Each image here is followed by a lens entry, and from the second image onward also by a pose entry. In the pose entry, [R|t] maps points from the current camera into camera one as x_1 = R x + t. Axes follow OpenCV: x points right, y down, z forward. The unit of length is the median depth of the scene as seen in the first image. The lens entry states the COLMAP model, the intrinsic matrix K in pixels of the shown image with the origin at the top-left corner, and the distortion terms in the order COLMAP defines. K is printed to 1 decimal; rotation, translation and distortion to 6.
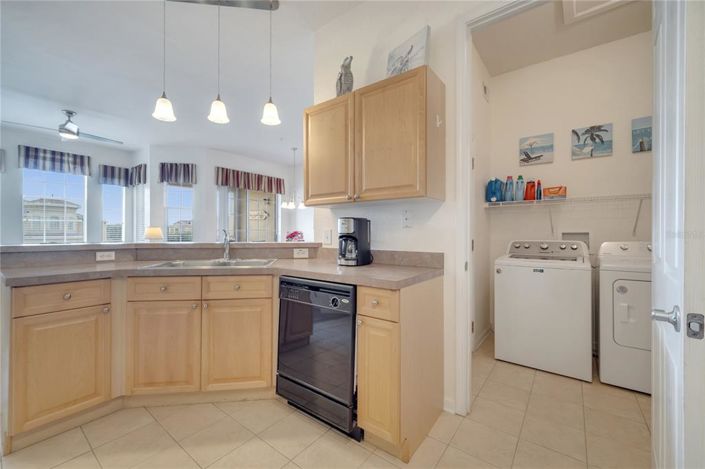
lens RADIAL K [[287.7, 0, 352.6], [0, 287.7, 232.0], [0, 0, 1]] dist [0.000339, -0.000030]
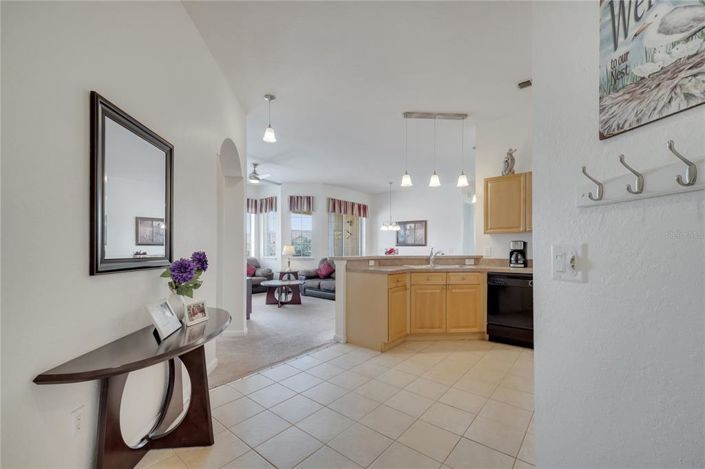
lens RADIAL K [[287.6, 0, 352.1], [0, 287.6, 251.2], [0, 0, 1]] dist [0.001276, 0.000041]
pose [[0.999049, -0.003674, -0.043455, -0.896910], [0.004140, 0.999935, 0.010642, -0.008140], [0.043413, -0.010812, 0.998999, -0.783586]]
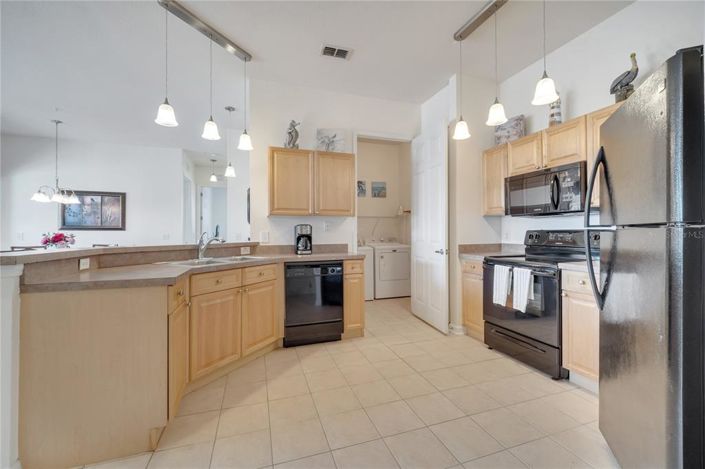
lens RADIAL K [[287.7, 0, 352.6], [0, 287.7, 232.0], [0, 0, 1]] dist [0.000339, -0.000030]
pose [[0.554309, -0.001029, 0.832311, -1.114911], [0.004499, 0.999988, -0.001760, -0.003884], [-0.832299, 0.004721, 0.554307, -0.112998]]
